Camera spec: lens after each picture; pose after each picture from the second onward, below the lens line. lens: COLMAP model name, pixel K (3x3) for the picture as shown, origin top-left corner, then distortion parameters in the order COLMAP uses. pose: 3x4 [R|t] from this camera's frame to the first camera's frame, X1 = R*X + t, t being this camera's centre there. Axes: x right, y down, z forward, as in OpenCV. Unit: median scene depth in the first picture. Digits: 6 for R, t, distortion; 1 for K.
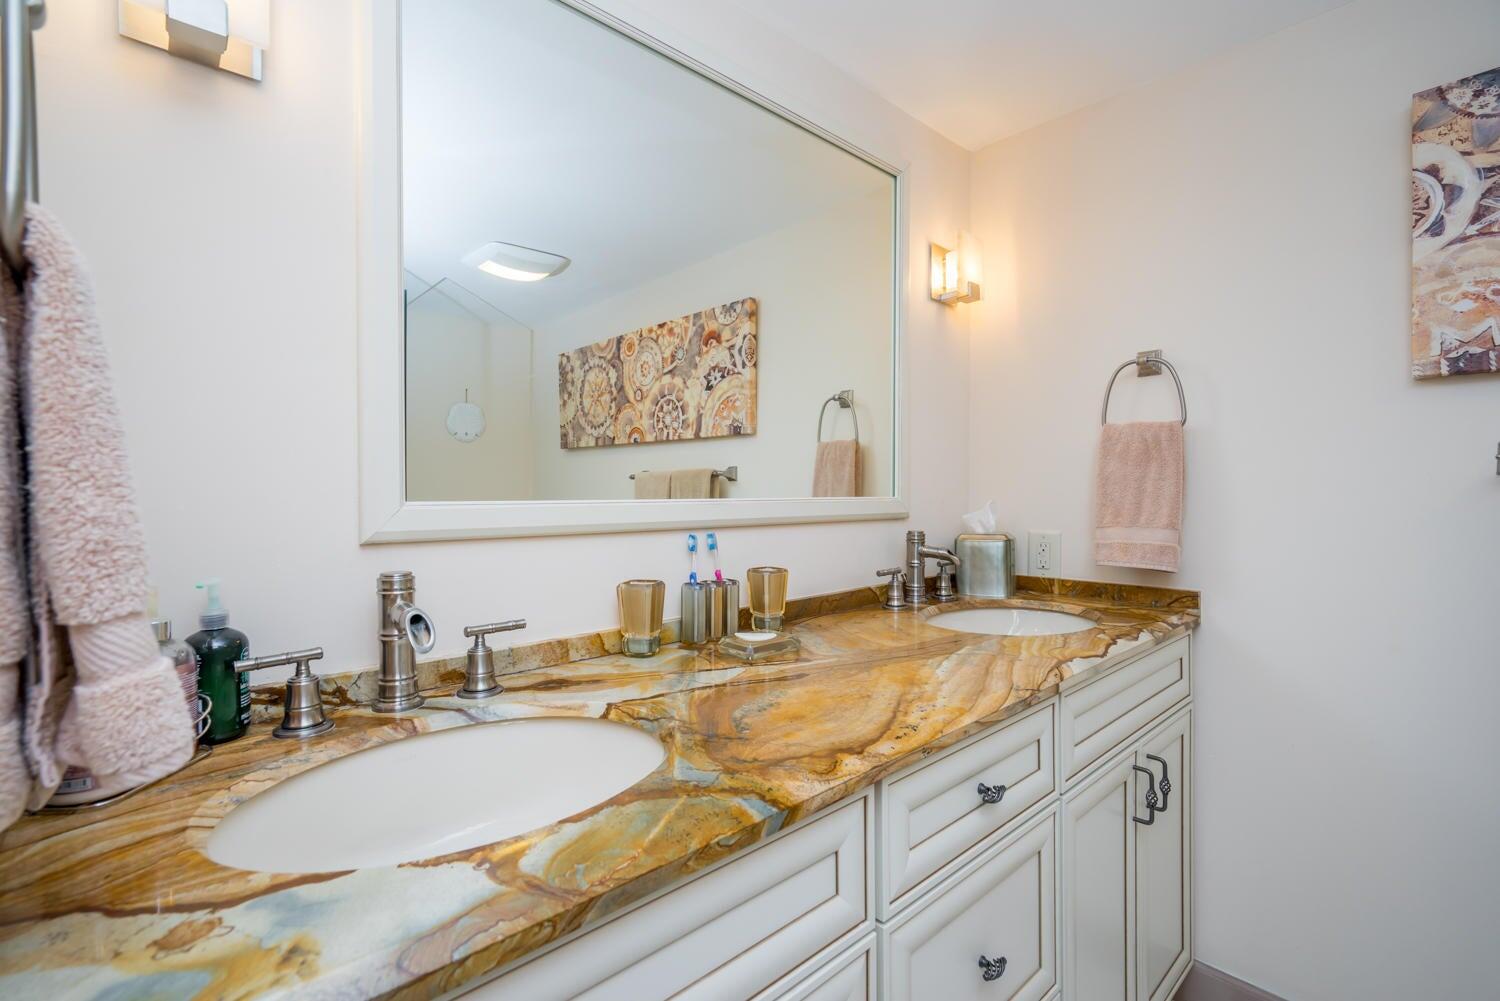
lens RADIAL K [[681.2, 0, 743.3], [0, 681.2, 497.9], [0, 0, 1]] dist [-0.001648, 0.000954]
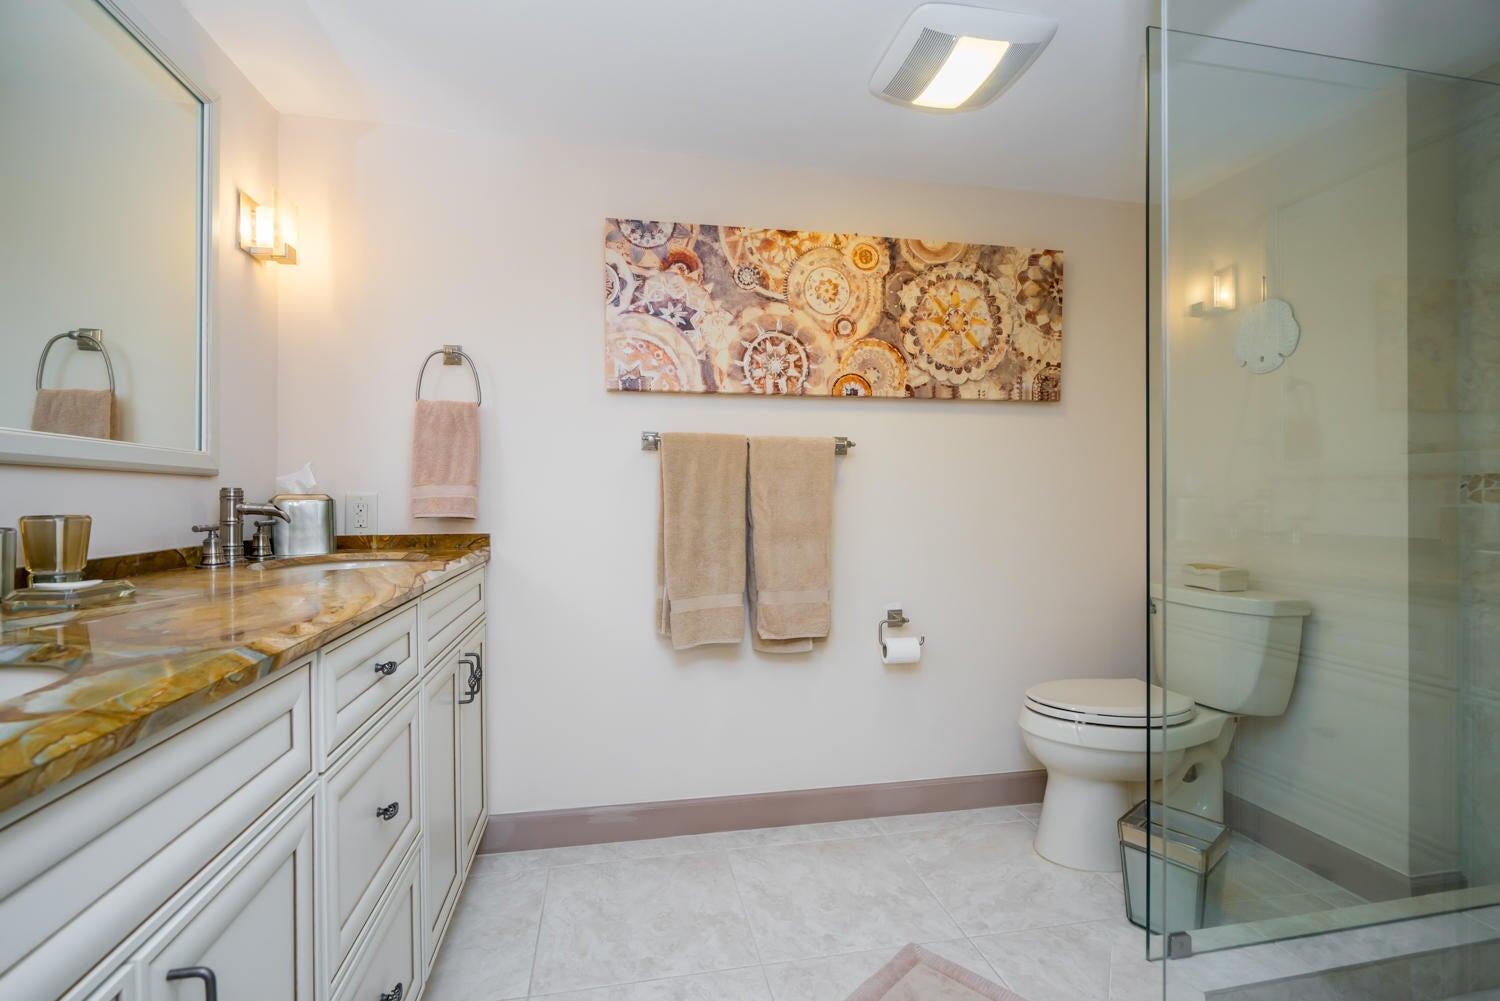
lens RADIAL K [[681.2, 0, 751.2], [0, 681.2, 501.4], [0, 0, 1]] dist [-0.001648, 0.000954]
pose [[0.509884, -0.001217, 0.860242, -0.213285], [0.011614, 0.999918, -0.005469, 0.089881], [-0.860165, 0.012780, 0.509856, -0.114579]]
